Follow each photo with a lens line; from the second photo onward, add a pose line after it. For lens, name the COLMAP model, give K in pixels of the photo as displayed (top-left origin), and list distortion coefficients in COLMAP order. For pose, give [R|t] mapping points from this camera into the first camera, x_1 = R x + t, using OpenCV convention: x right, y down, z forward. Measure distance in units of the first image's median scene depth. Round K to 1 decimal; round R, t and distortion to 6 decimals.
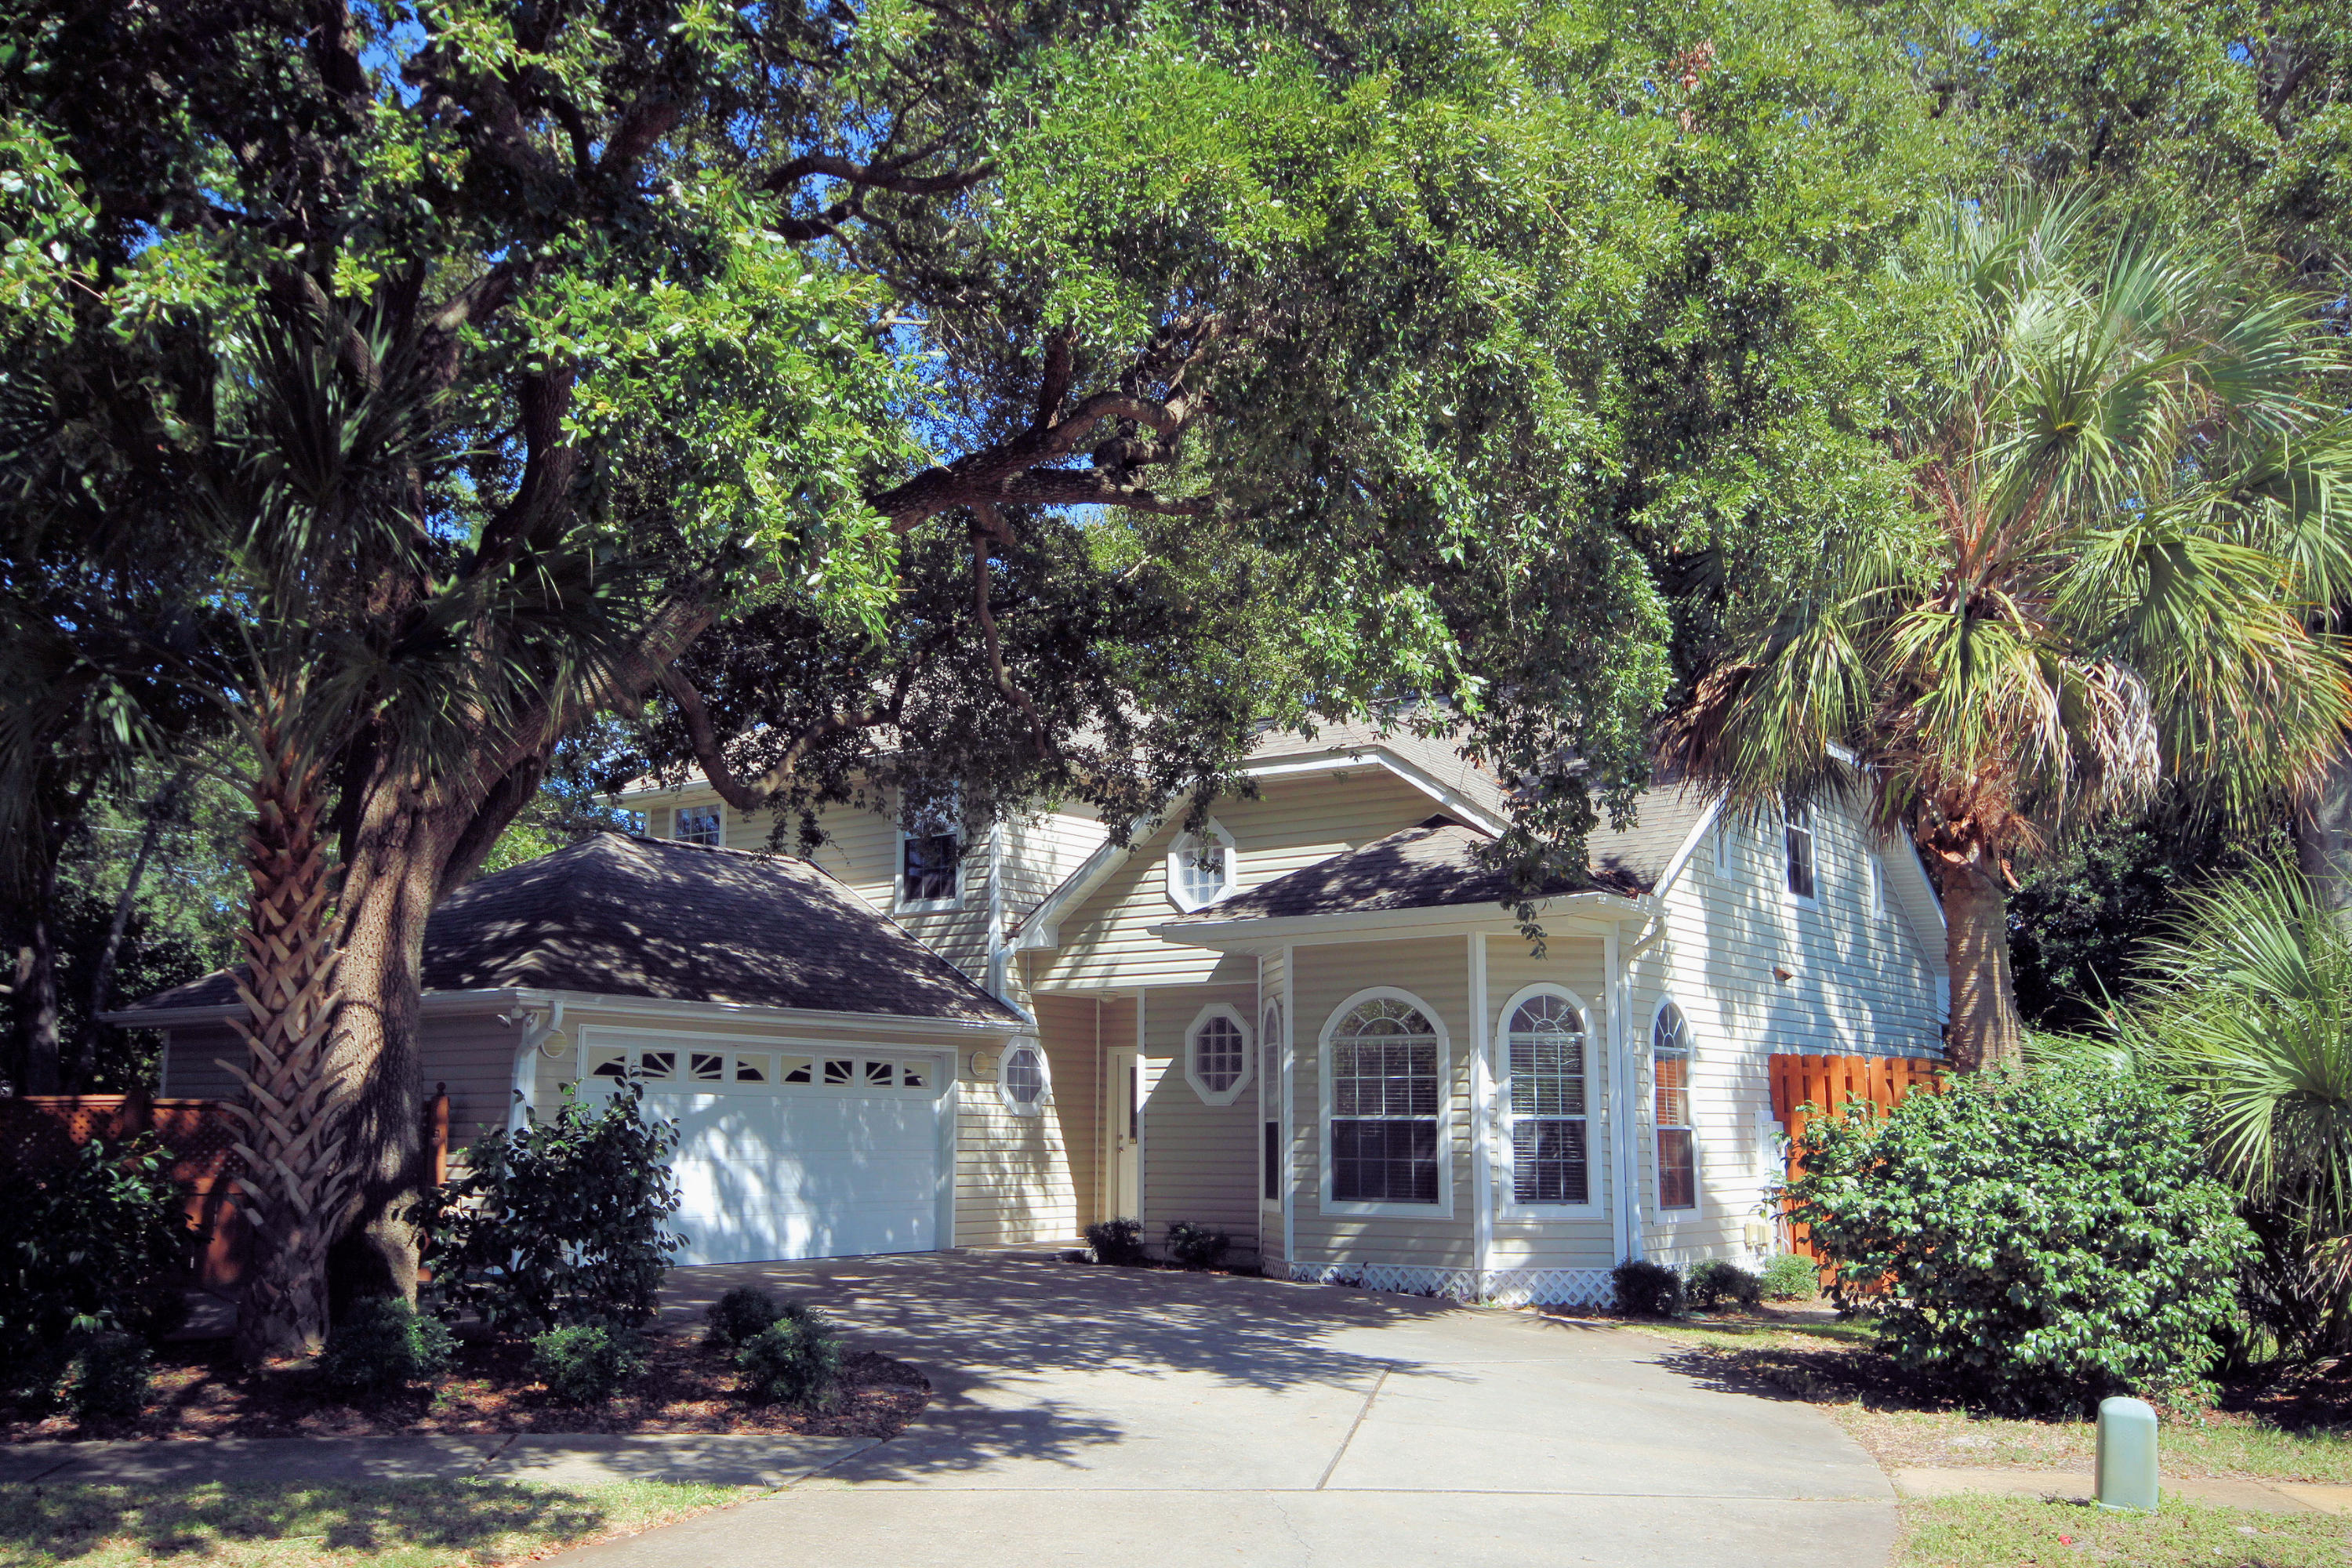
lens RADIAL K [[2140.7, 0, 1173.7], [0, 2140.7, 781.7], [0, 0, 1]] dist [0.010076, -0.004220]
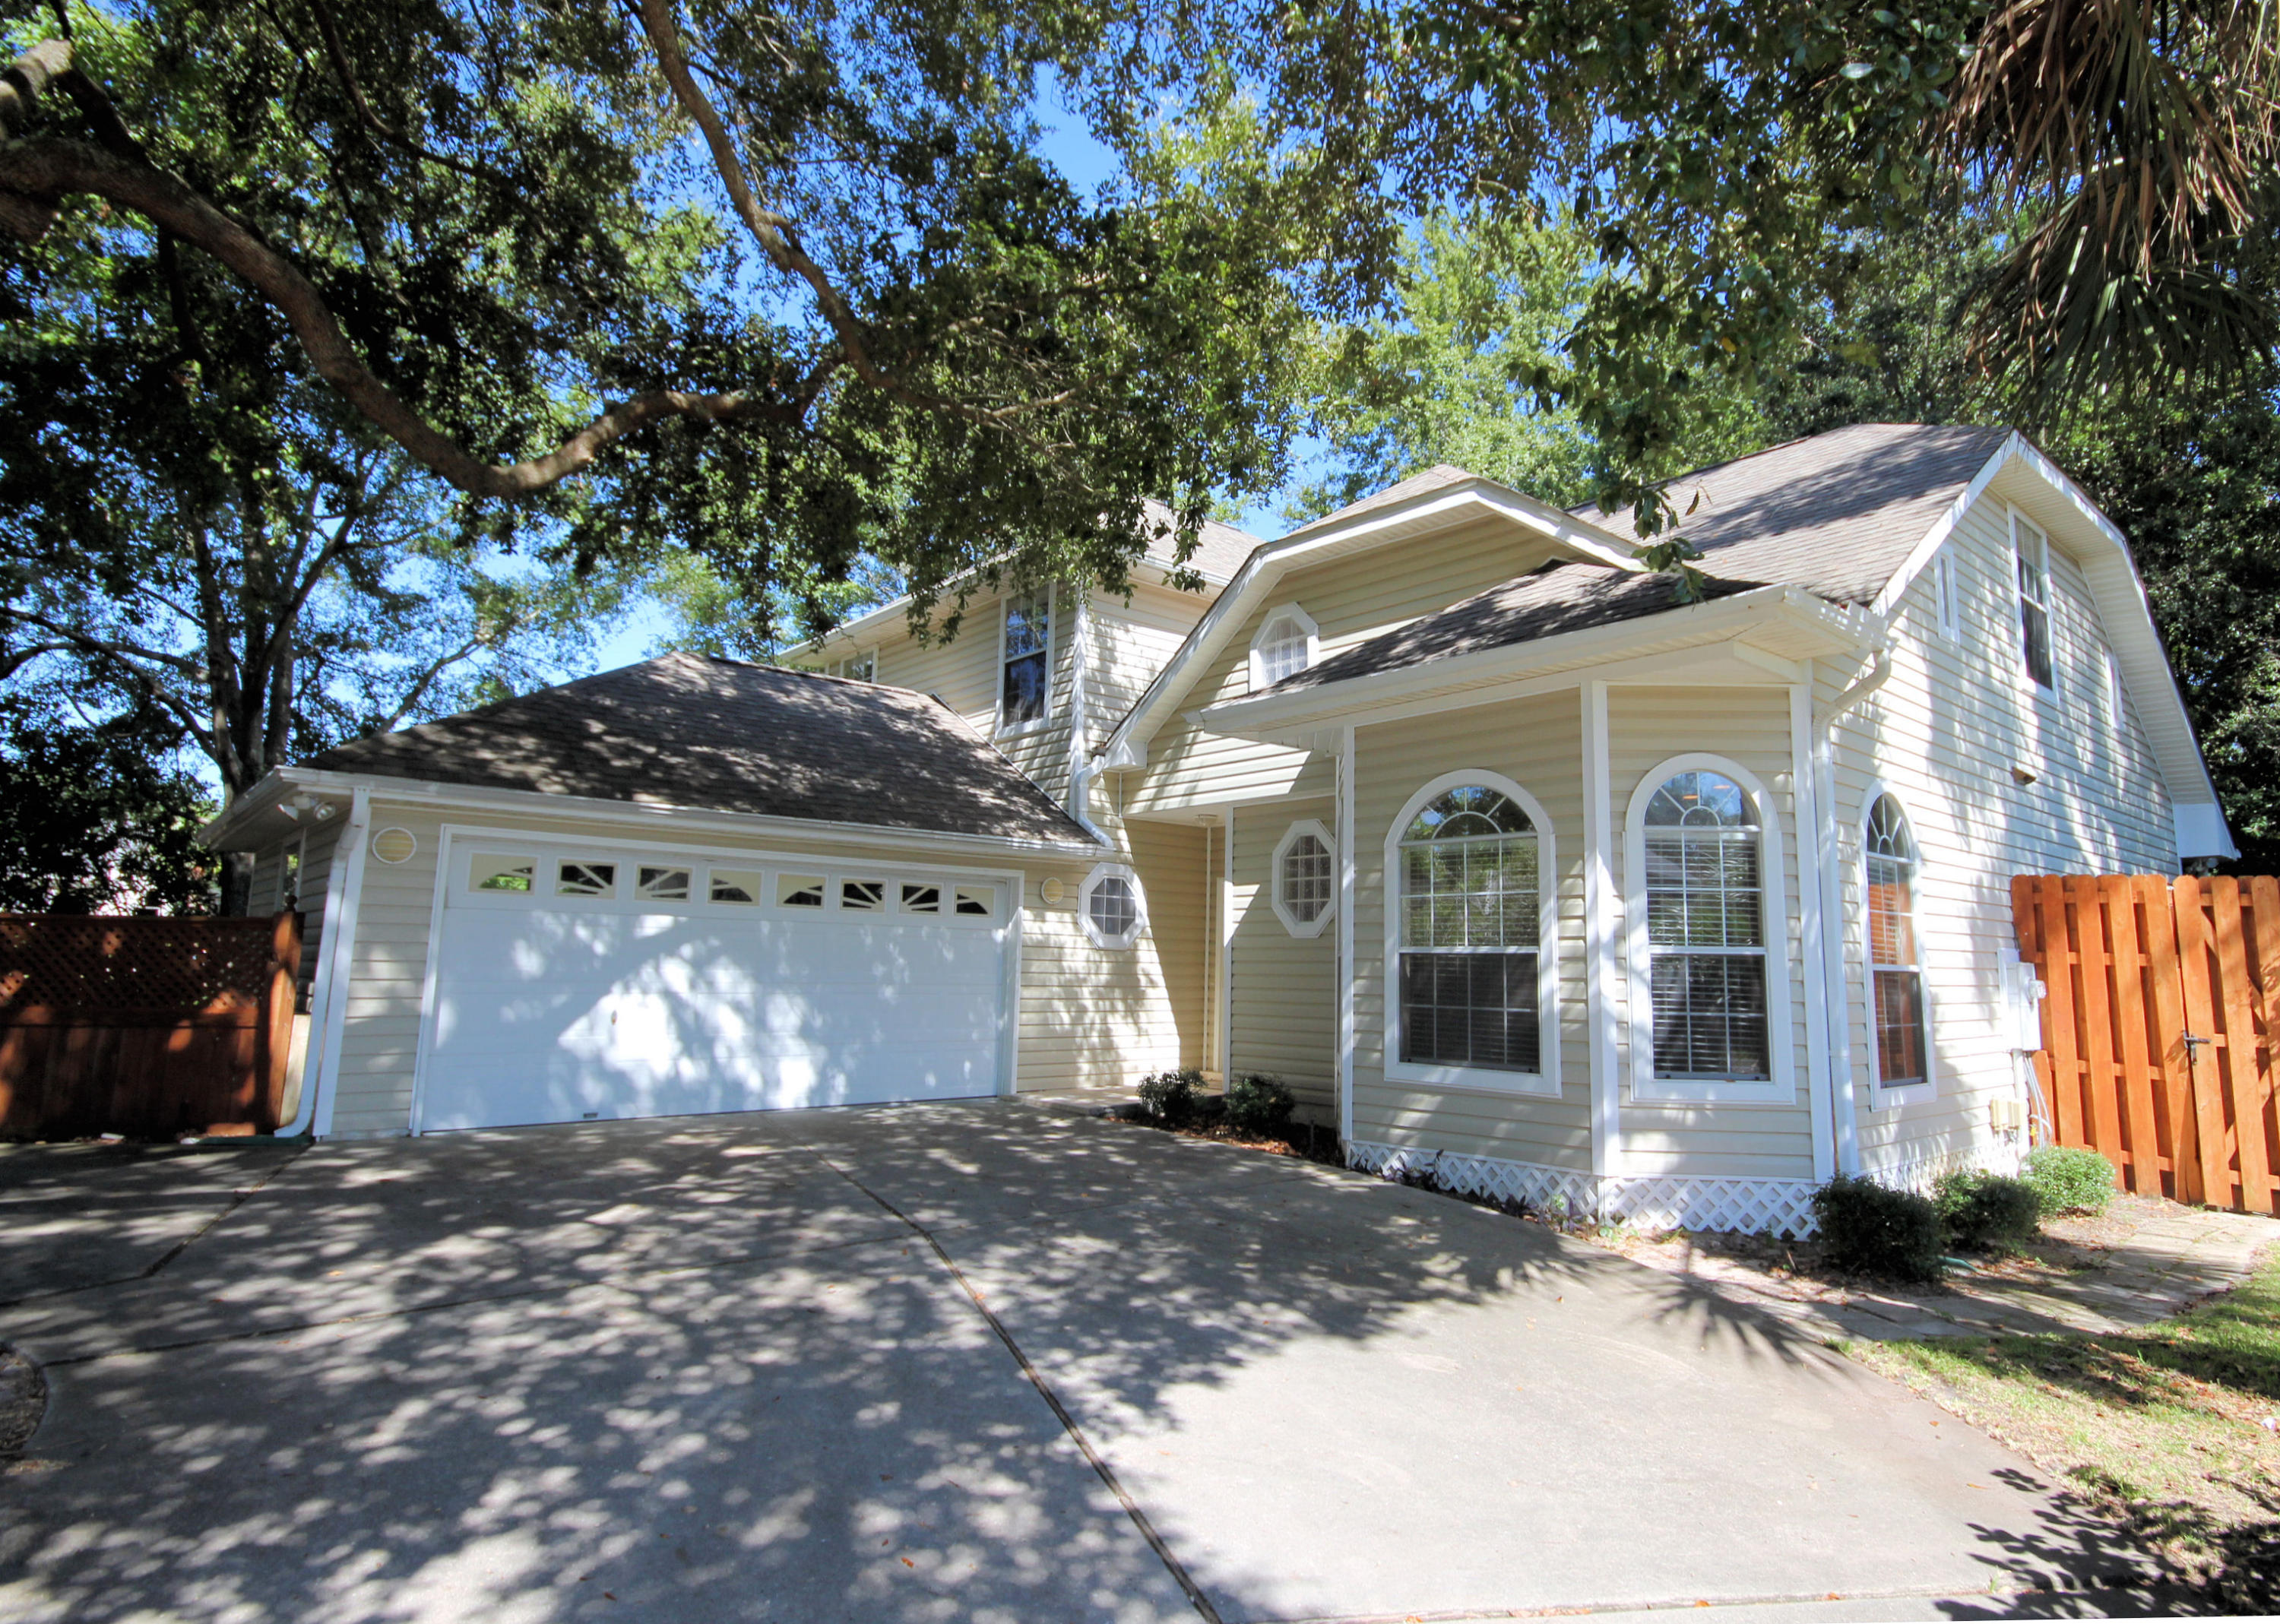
lens RADIAL K [[1259.3, 0, 1237.7], [0, 1259.3, 787.6], [0, 0, 1]] dist [0.002769, 0.003229]
pose [[0.981997, -0.014866, -0.188312, 0.092045], [0.018367, 0.999689, 0.016859, 0.083301], [0.188003, -0.020014, 0.981964, 0.507783]]
